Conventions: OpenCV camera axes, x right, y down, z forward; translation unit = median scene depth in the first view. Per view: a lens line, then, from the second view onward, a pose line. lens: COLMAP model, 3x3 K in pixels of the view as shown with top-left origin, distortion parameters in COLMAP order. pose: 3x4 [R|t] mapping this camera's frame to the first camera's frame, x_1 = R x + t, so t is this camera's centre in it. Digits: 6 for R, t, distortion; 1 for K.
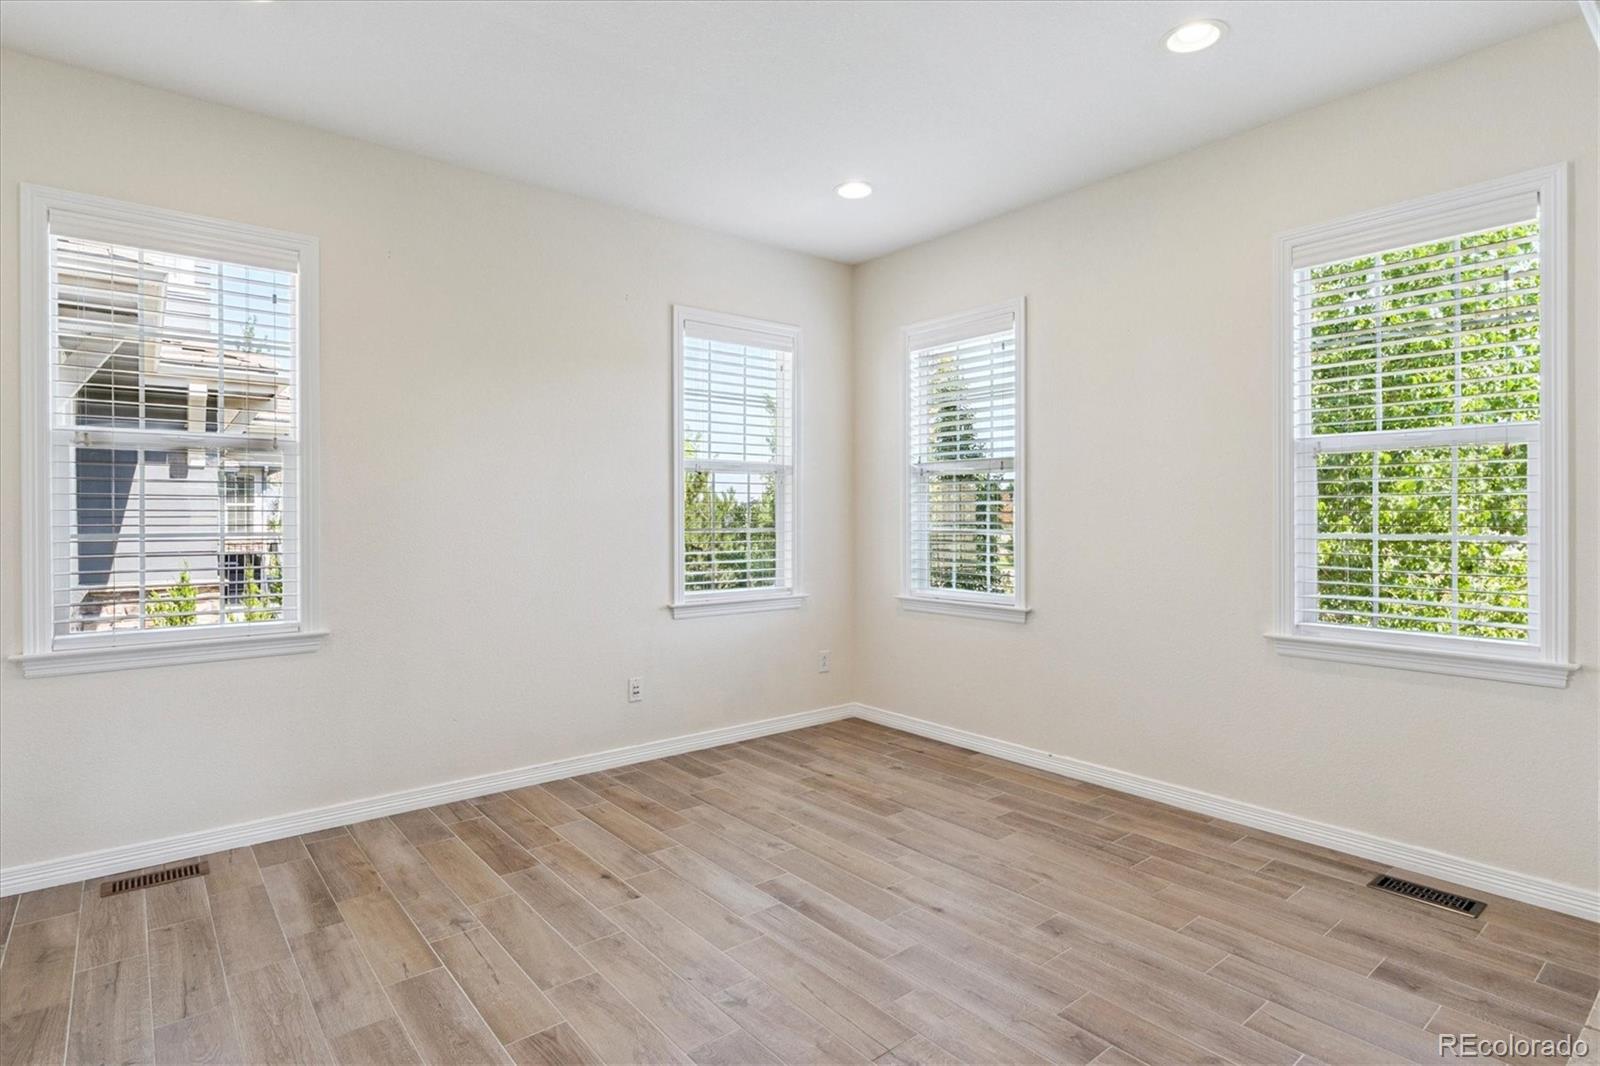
lens RADIAL K [[816.7, 0, 801.1], [0, 816.7, 519.9], [0, 0, 1]] dist [-0.004377, -0.001112]
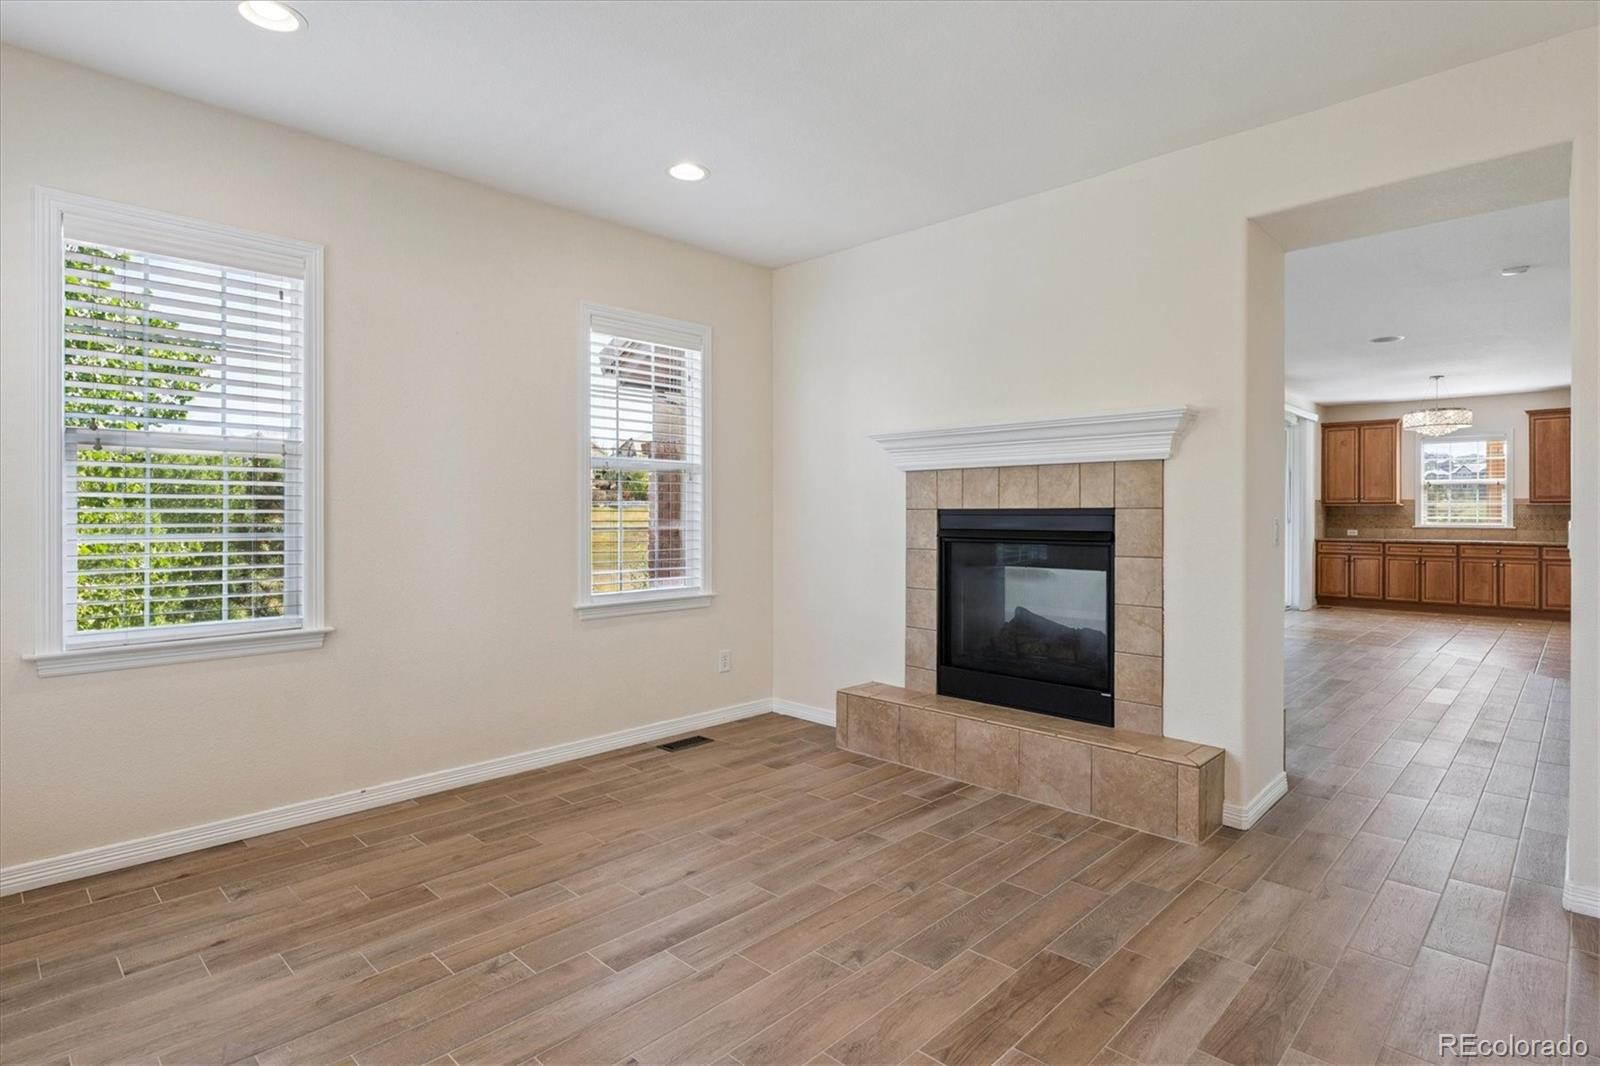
lens RADIAL K [[847.8, 0, 799.7], [0, 847.8, 528.3], [0, 0, 1]] dist [-0.006063, -0.001333]
pose [[-0.122330, -0.017699, 0.992332, -0.781683], [0.006669, 0.999804, 0.018655, -0.005819], [-0.992467, 0.008900, -0.122188, 0.792606]]
